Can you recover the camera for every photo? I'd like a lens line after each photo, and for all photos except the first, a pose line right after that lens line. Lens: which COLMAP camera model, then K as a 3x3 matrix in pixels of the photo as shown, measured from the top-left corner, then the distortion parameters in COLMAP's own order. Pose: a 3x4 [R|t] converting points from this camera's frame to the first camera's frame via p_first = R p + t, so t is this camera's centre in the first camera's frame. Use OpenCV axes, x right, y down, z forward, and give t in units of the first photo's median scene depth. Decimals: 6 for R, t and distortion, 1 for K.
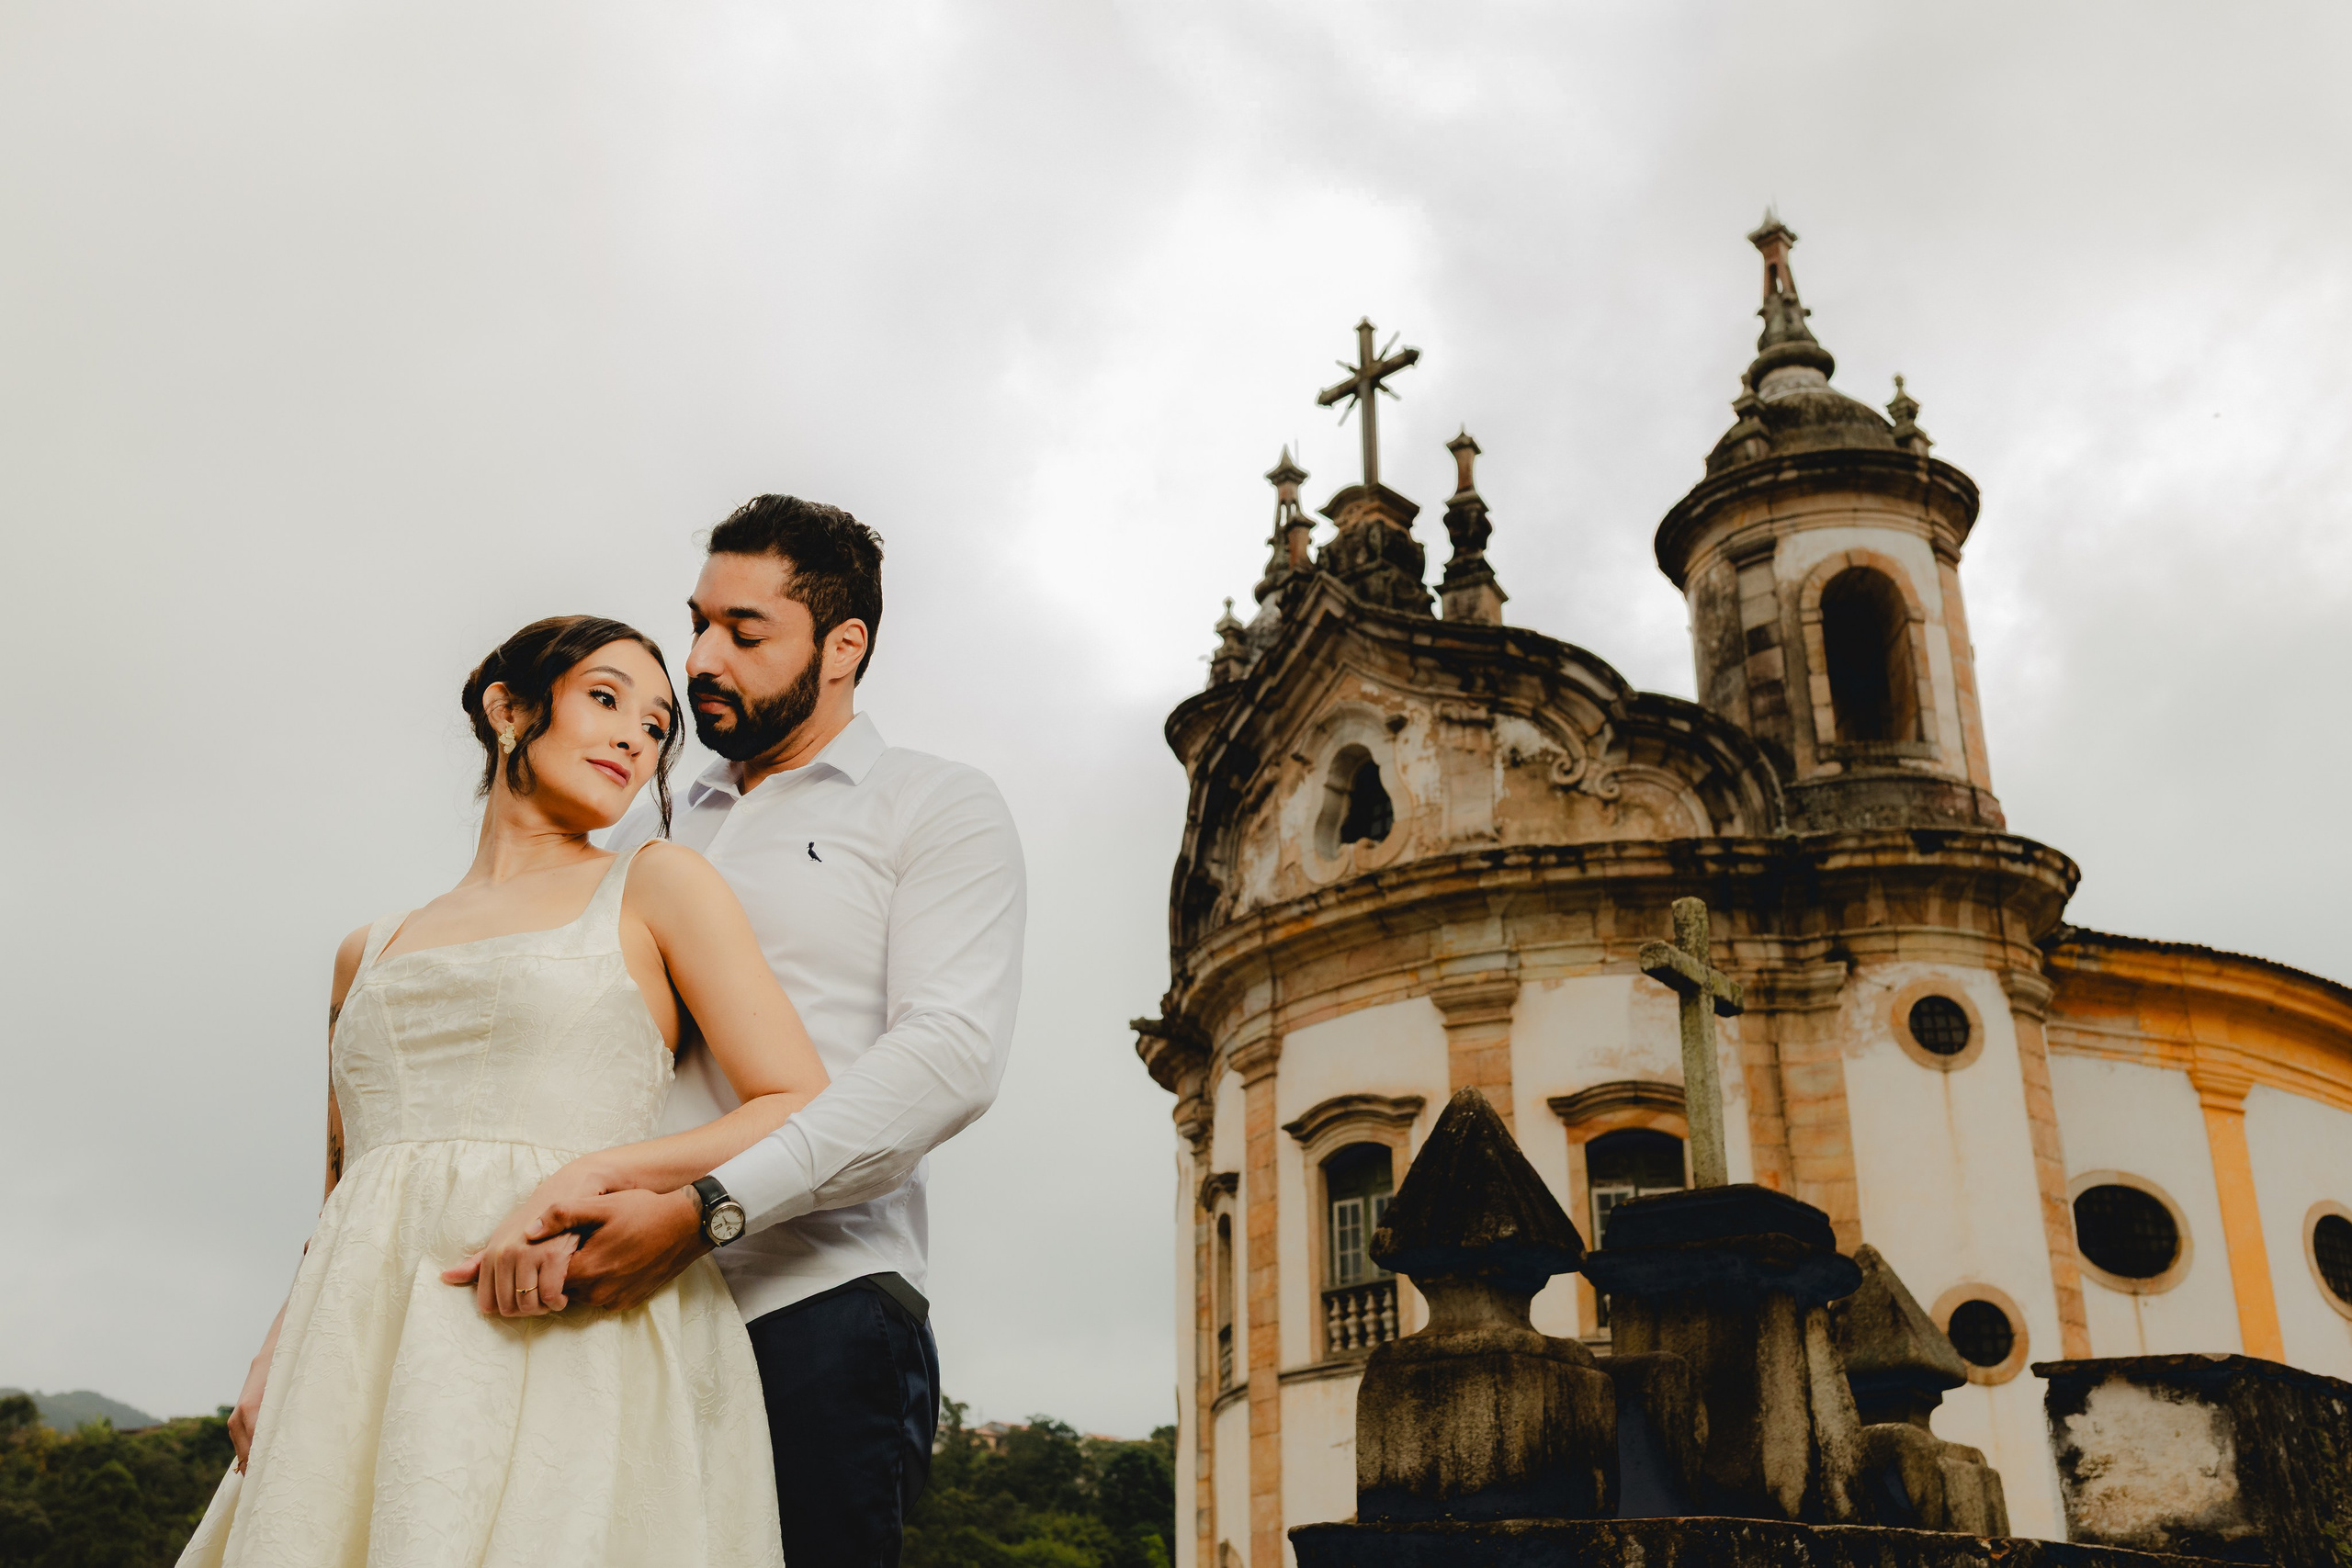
lens RADIAL K [[2242.1, 0, 1176.0], [0, 2242.1, 784.0], [0, 0, 1]] dist [0.015097, -0.004859]
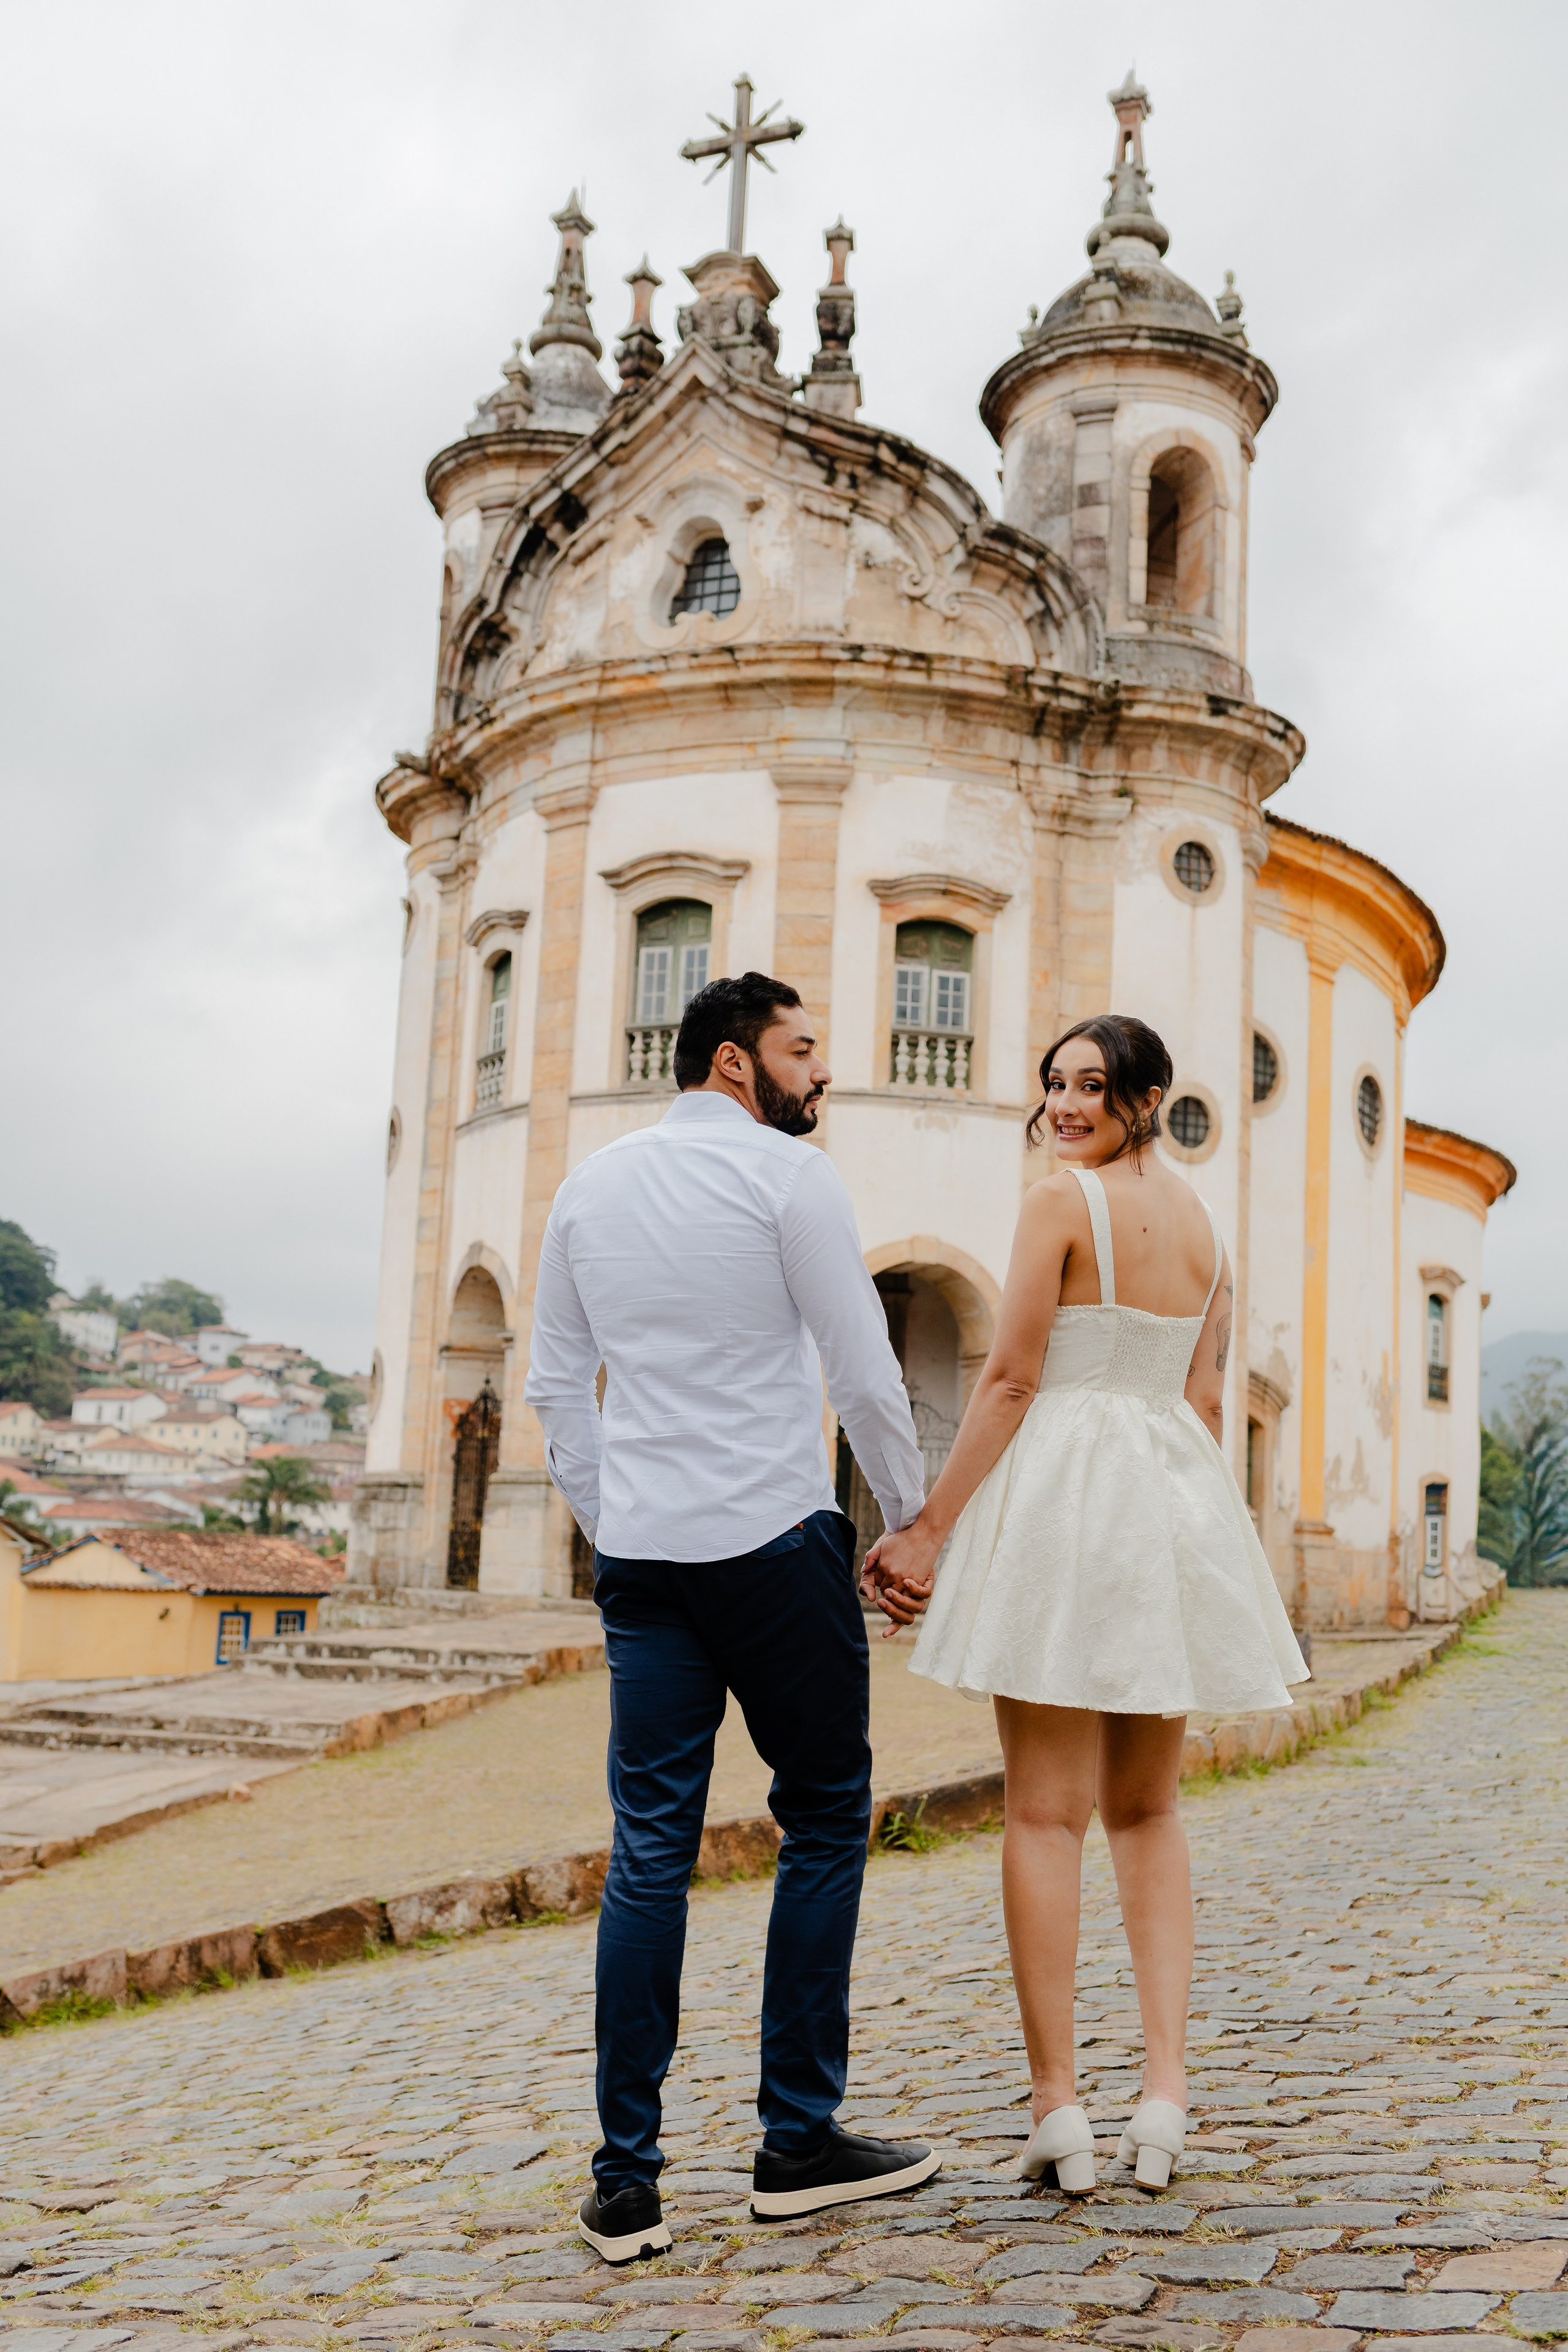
lens RADIAL K [[2242.3, 0, 784.0], [0, 2242.3, 1176.0], [0, 0, 1]] dist [0.015097, -0.004859]
pose [[0.925783, 0.102039, 0.364025, -0.240499], [-0.186169, 0.961093, 0.204060, 0.058347], [-0.329040, -0.256686, 0.908760, -0.024519]]
